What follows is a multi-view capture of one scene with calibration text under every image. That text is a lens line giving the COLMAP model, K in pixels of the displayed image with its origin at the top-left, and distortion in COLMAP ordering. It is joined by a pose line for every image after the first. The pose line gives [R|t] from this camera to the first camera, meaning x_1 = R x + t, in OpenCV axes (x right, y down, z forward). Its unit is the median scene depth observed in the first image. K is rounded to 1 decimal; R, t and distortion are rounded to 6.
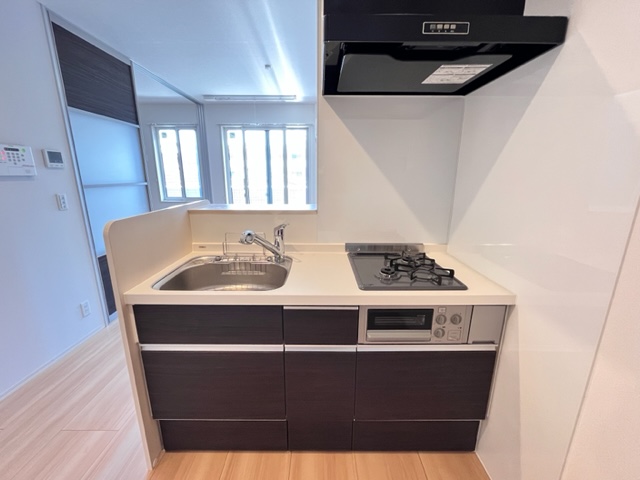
lens RADIAL K [[271.4, 0, 320.0], [0, 271.4, 240.0], [0, 0, 1]] dist [-0.000006, -0.000046]
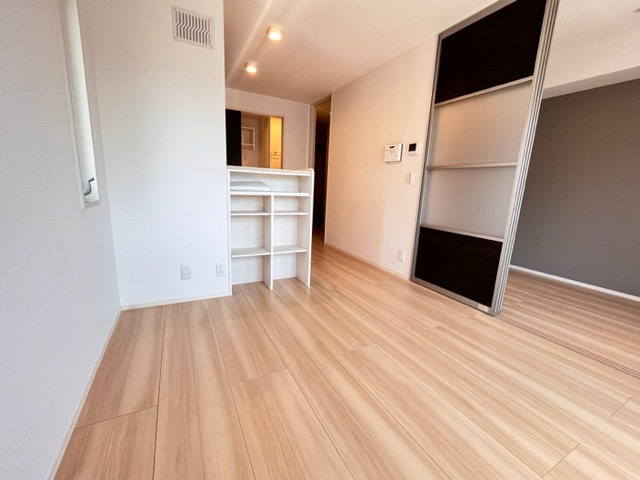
lens RADIAL K [[271.4, 0, 320.0], [0, 271.4, 240.0], [0, 0, 1]] dist [-0.000006, -0.000046]
pose [[-0.884404, 0.045375, -0.464511, 0.196898], [-0.156146, 0.909145, 0.386102, -0.377326], [0.439827, 0.414001, -0.796966, 2.406269]]
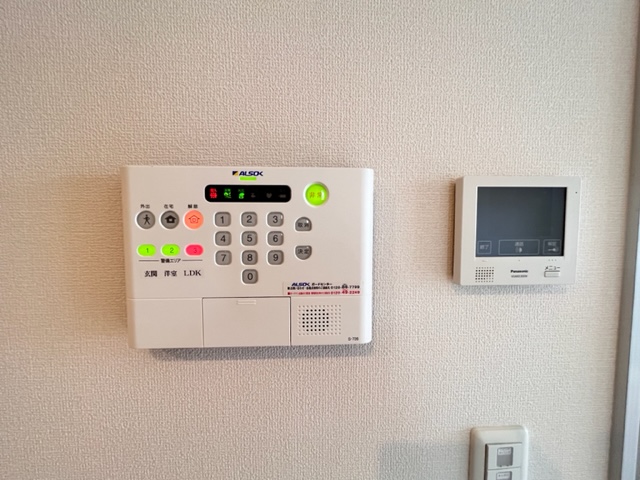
lens RADIAL K [[271.4, 0, 320.0], [0, 271.4, 240.0], [0, 0, 1]] dist [-0.000006, -0.000046]
pose [[0.051545, 0.054881, -0.997162, -0.920250], [-0.232079, 0.971812, 0.041489, -0.305703], [0.971330, 0.229282, 0.062828, 0.981714]]
